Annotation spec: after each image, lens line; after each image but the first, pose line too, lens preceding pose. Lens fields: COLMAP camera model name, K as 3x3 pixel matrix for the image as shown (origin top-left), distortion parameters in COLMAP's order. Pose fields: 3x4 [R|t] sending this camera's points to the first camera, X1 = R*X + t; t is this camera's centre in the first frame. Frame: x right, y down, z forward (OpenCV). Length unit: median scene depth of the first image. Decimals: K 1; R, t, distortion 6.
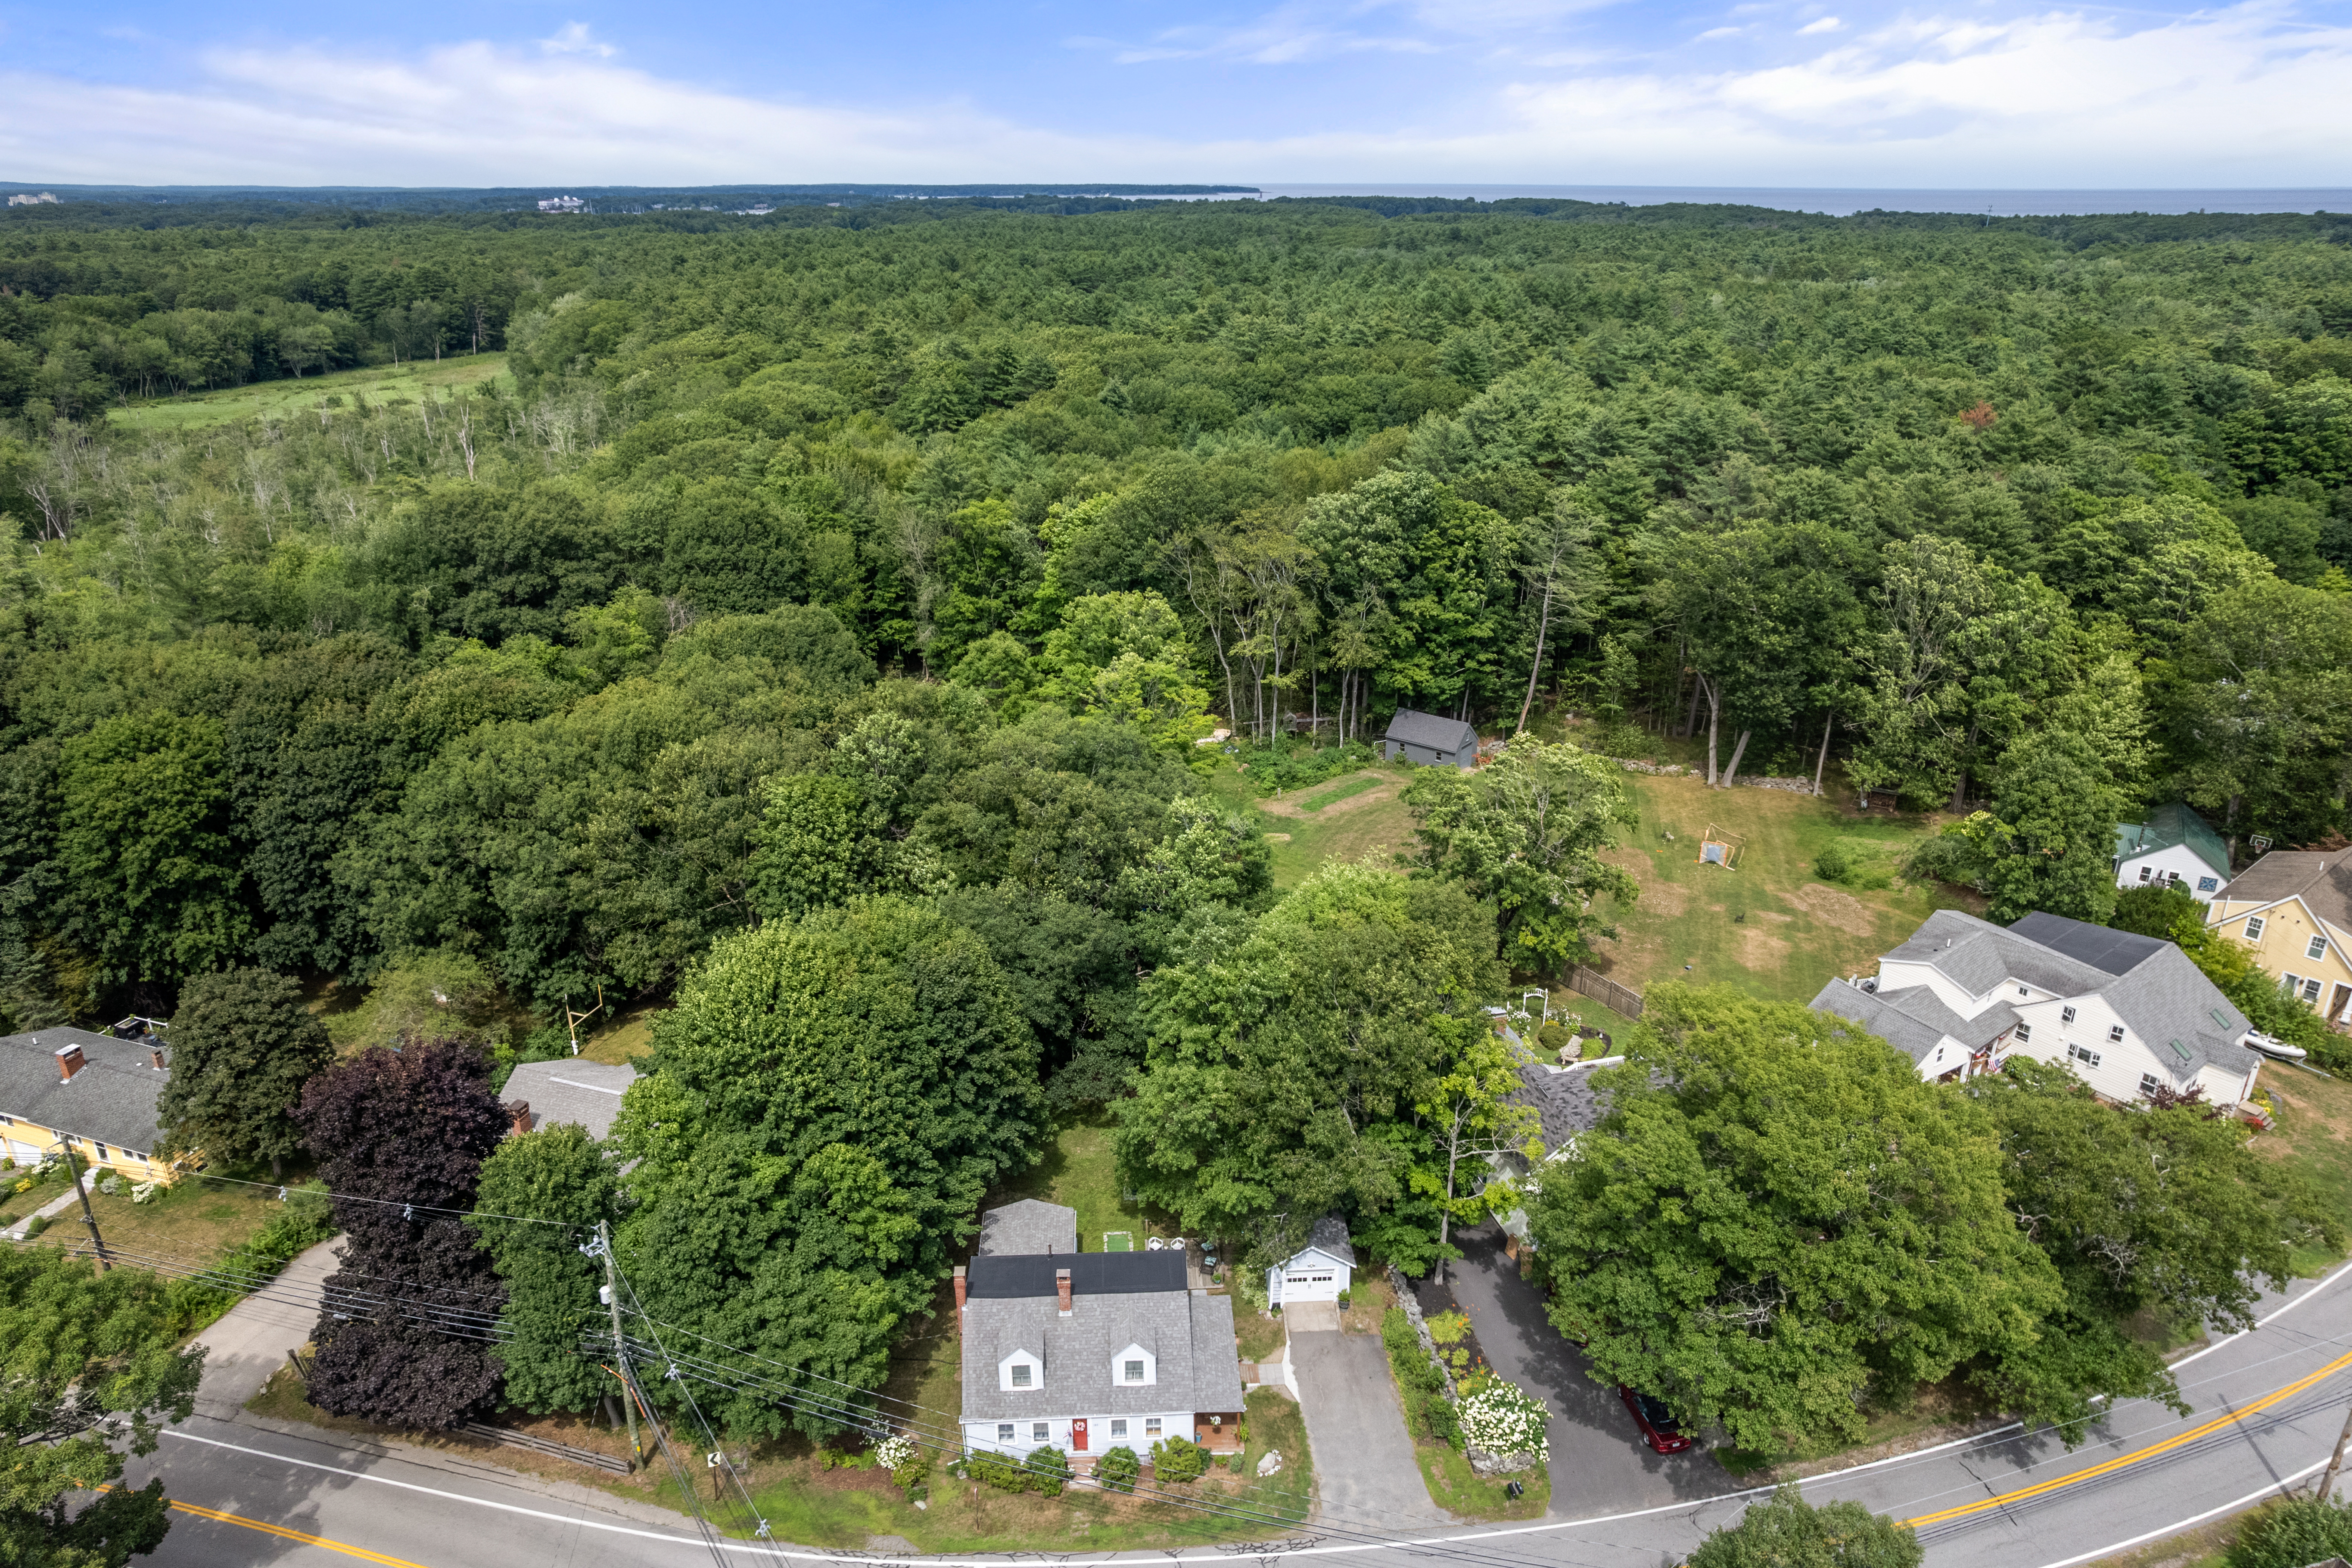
lens RADIAL K [[1538.6, 0, 1172.4], [0, 1538.6, 781.3], [0, 0, 1]] dist [-0.066547, 0.054086]
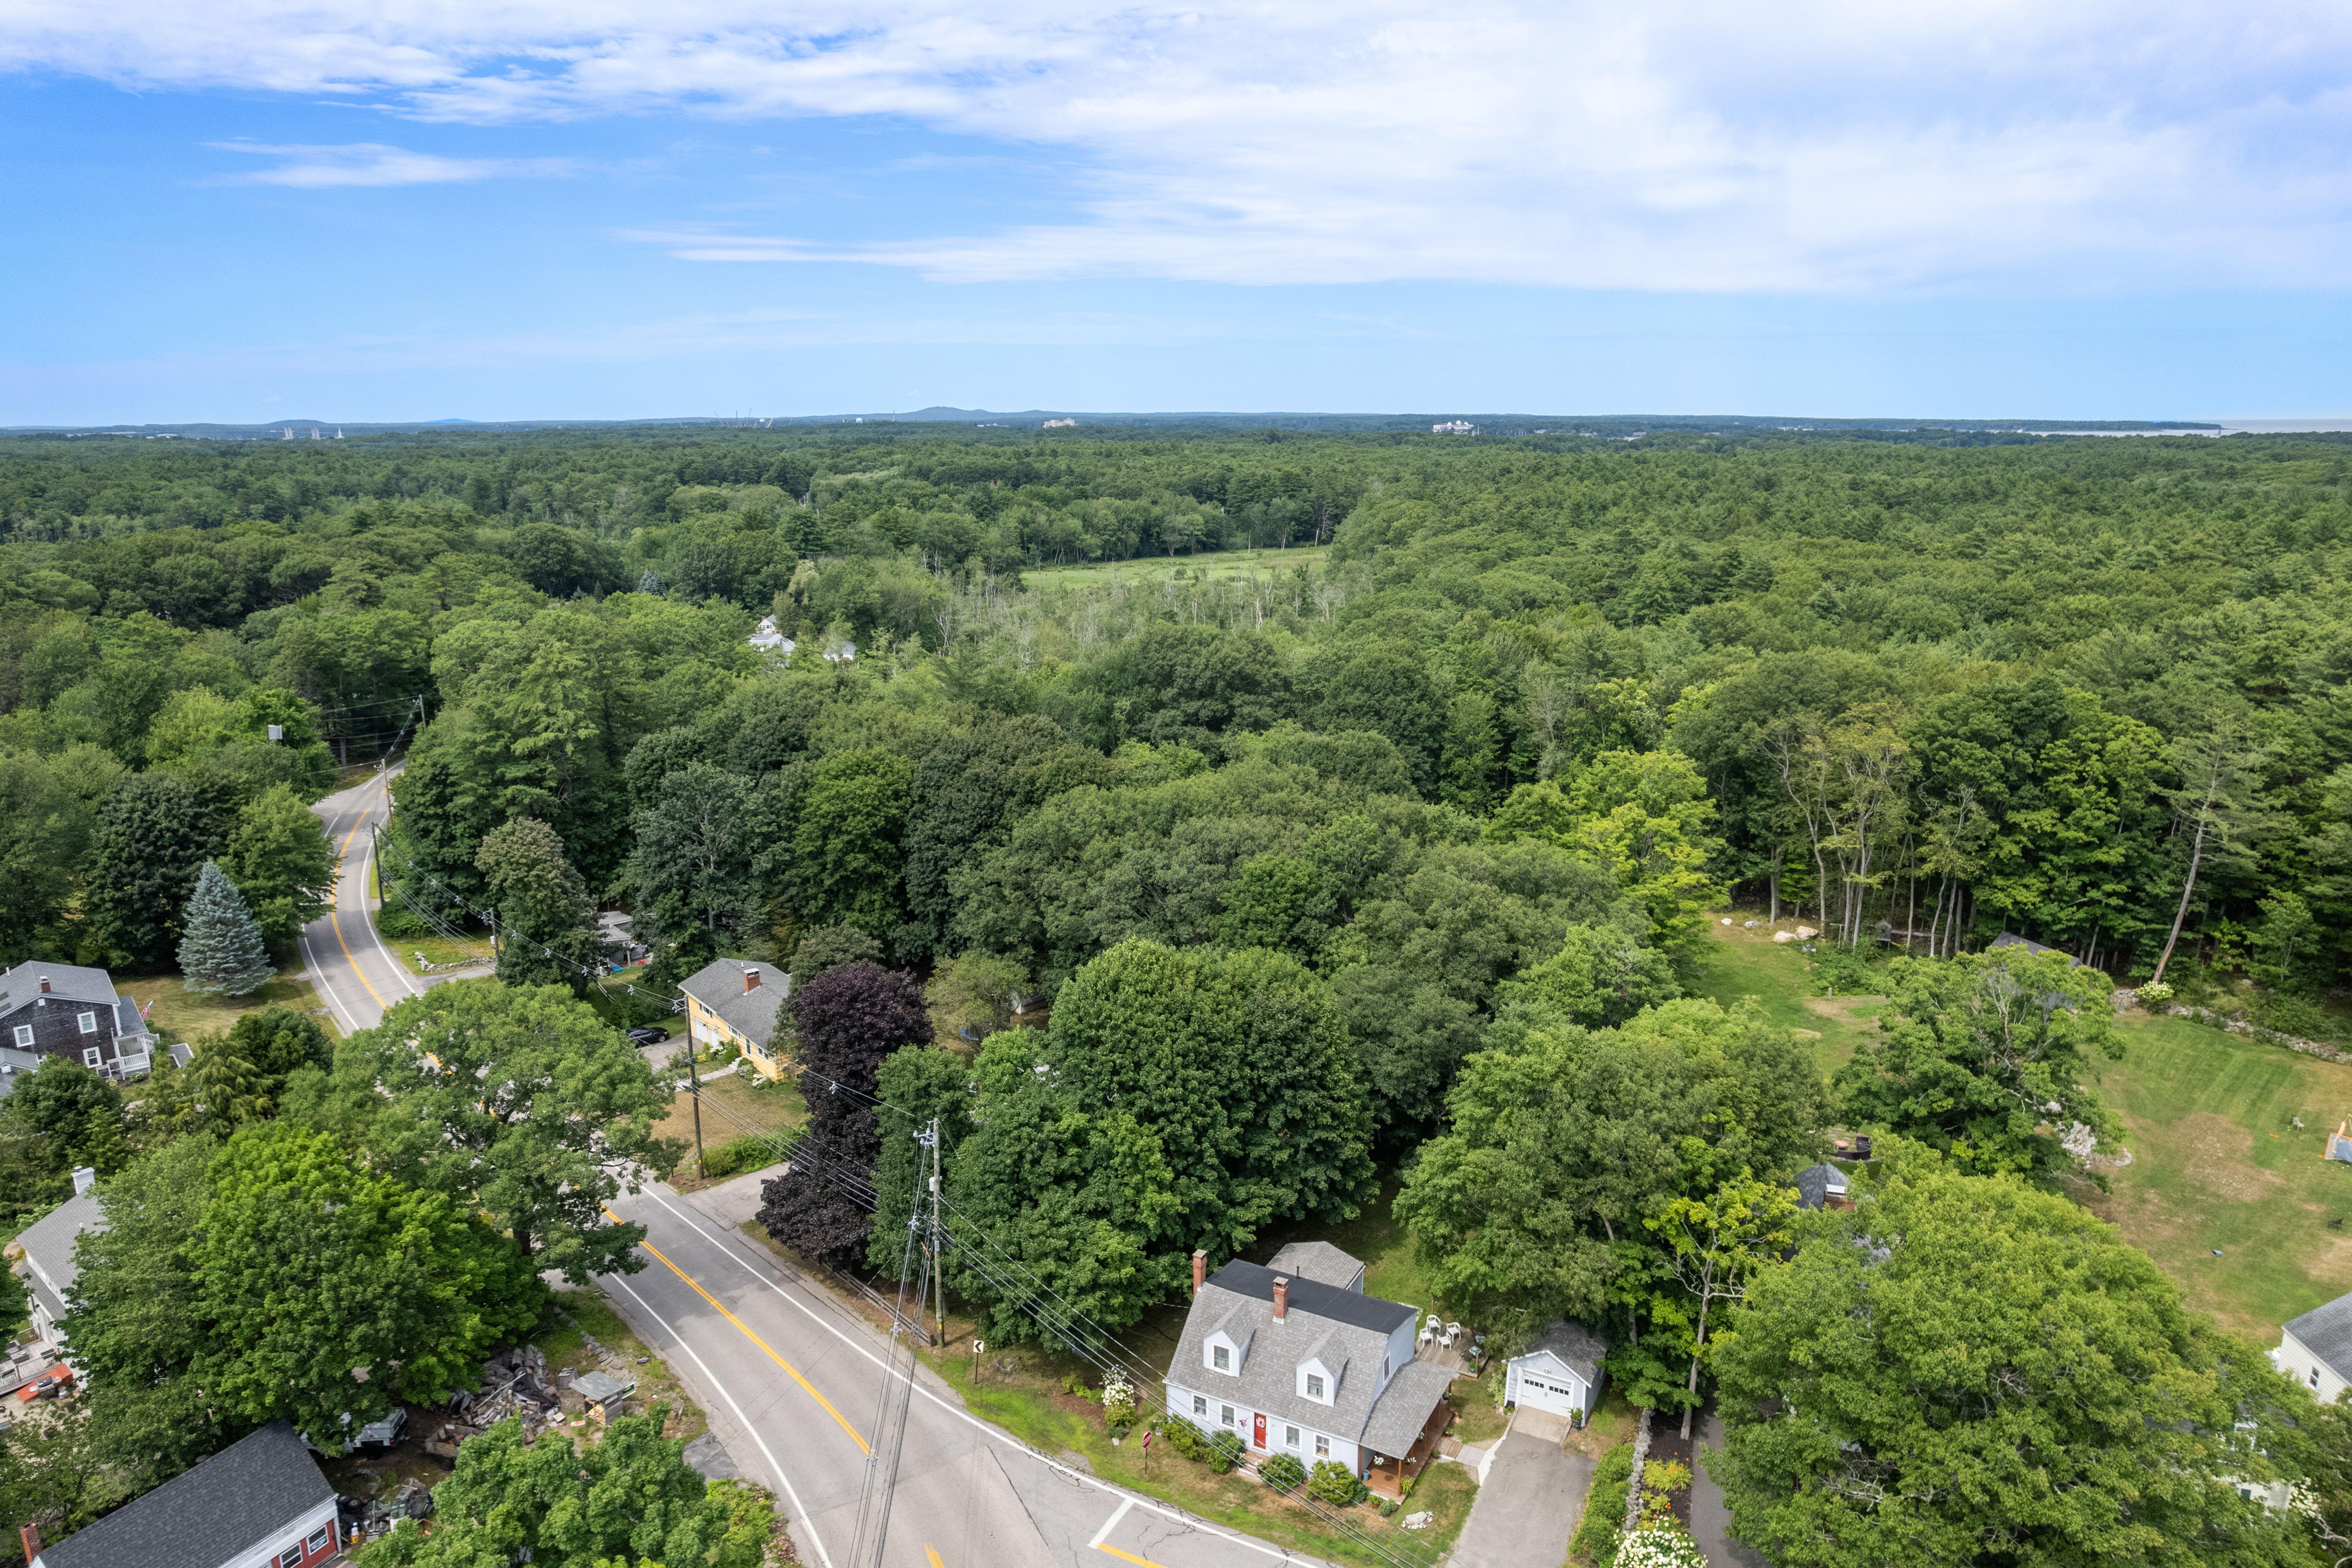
lens RADIAL K [[1538.6, 0, 1156.1], [0, 1538.6, 770.3], [0, 0, 1]] dist [-0.066547, 0.054086]
pose [[0.850187, 0.117886, -0.513114, 0.244966], [-0.191349, 0.977148, -0.092554, 0.053841], [0.490478, 0.176873, 0.853316, -0.030529]]
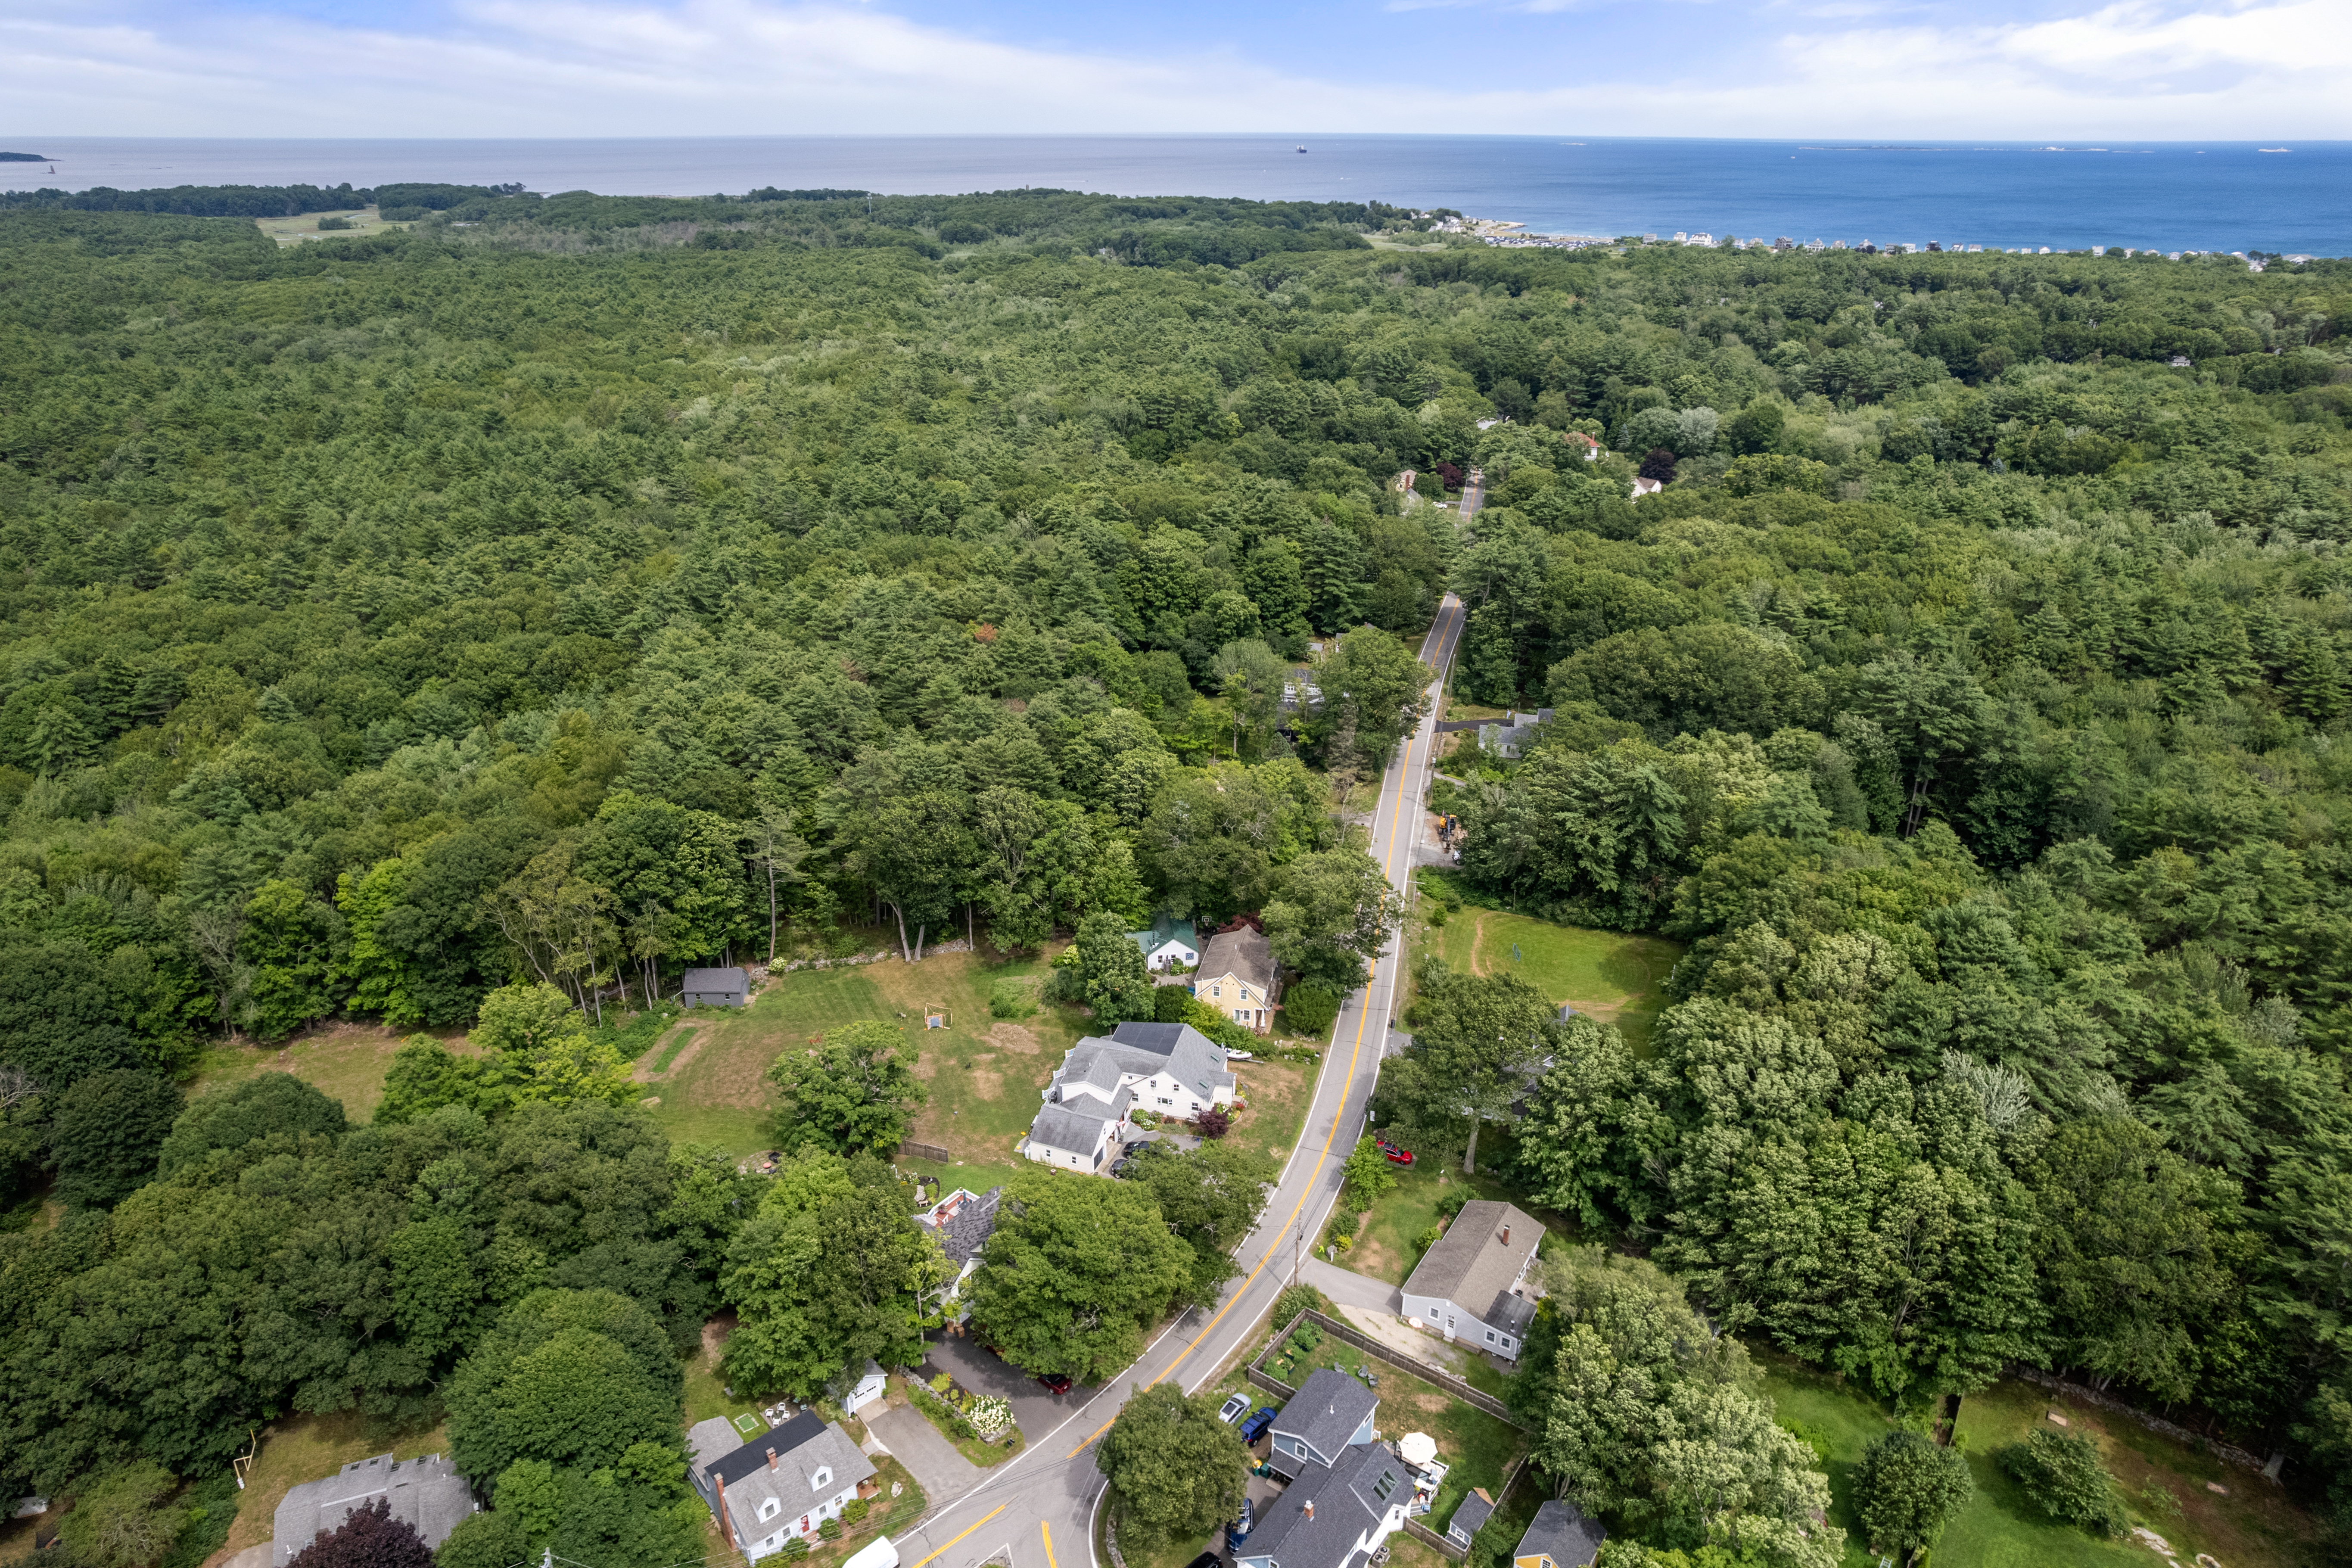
lens RADIAL K [[1538.6, 0, 1188.9], [0, 1538.6, 801.3], [0, 0, 1]] dist [-0.066547, 0.054086]
pose [[0.783415, -0.254515, 0.566995, -0.344823], [0.226846, 0.966460, 0.120396, -0.369477], [-0.578621, 0.034301, 0.814875, -0.561167]]
